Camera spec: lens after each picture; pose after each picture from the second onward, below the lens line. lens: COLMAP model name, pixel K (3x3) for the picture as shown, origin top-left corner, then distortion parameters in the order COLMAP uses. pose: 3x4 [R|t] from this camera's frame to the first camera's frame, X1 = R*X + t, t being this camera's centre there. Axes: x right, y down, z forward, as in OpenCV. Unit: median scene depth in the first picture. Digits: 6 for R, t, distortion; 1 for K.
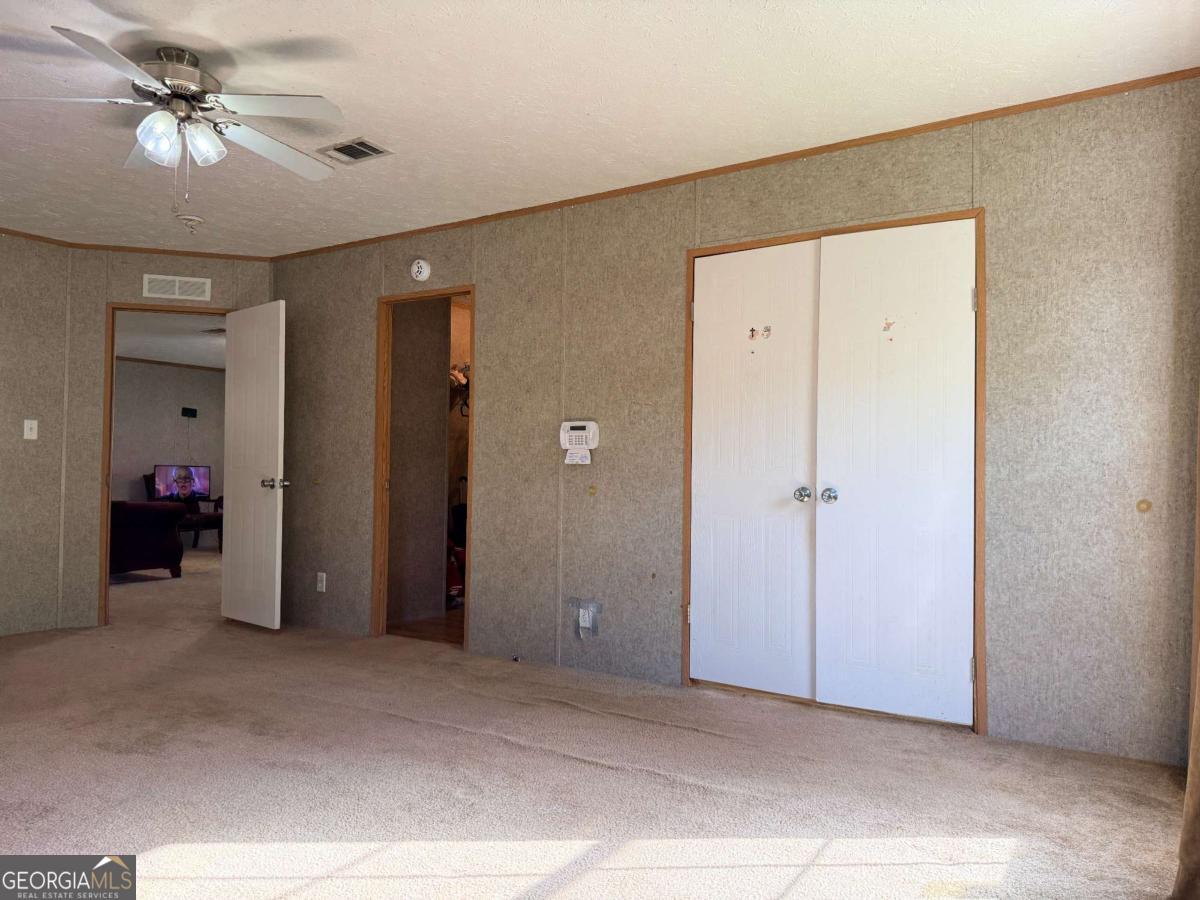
lens RADIAL K [[835.7, 0, 605.3], [0, 835.7, 451.8], [0, 0, 1]] dist [0.036728, -0.052752]
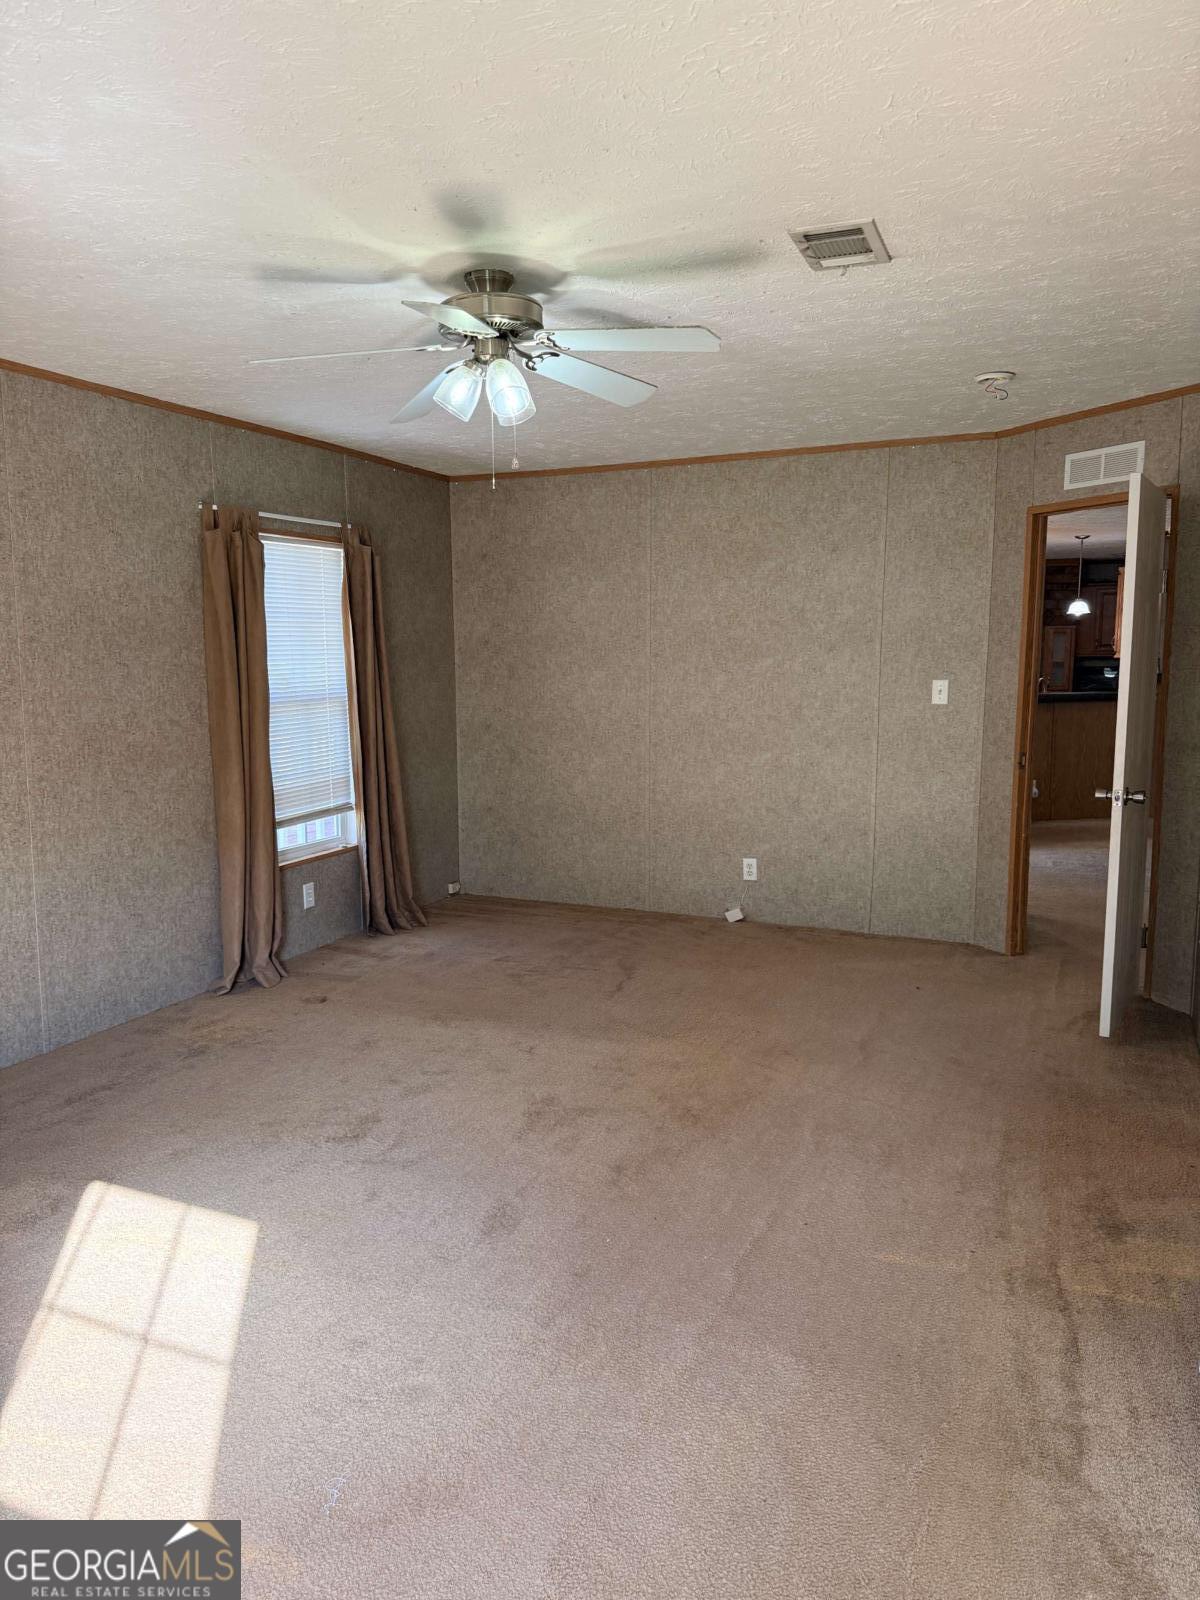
lens RADIAL K [[1114.2, 0, 597.9], [0, 1114.2, 807.7], [0, 0, 1]] dist [0.036728, -0.052752]
pose [[0.141568, 0.131554, -0.981148, 0.320441], [0.032305, 0.989989, 0.137401, -0.073161], [0.989401, -0.051147, 0.135901, 0.525690]]
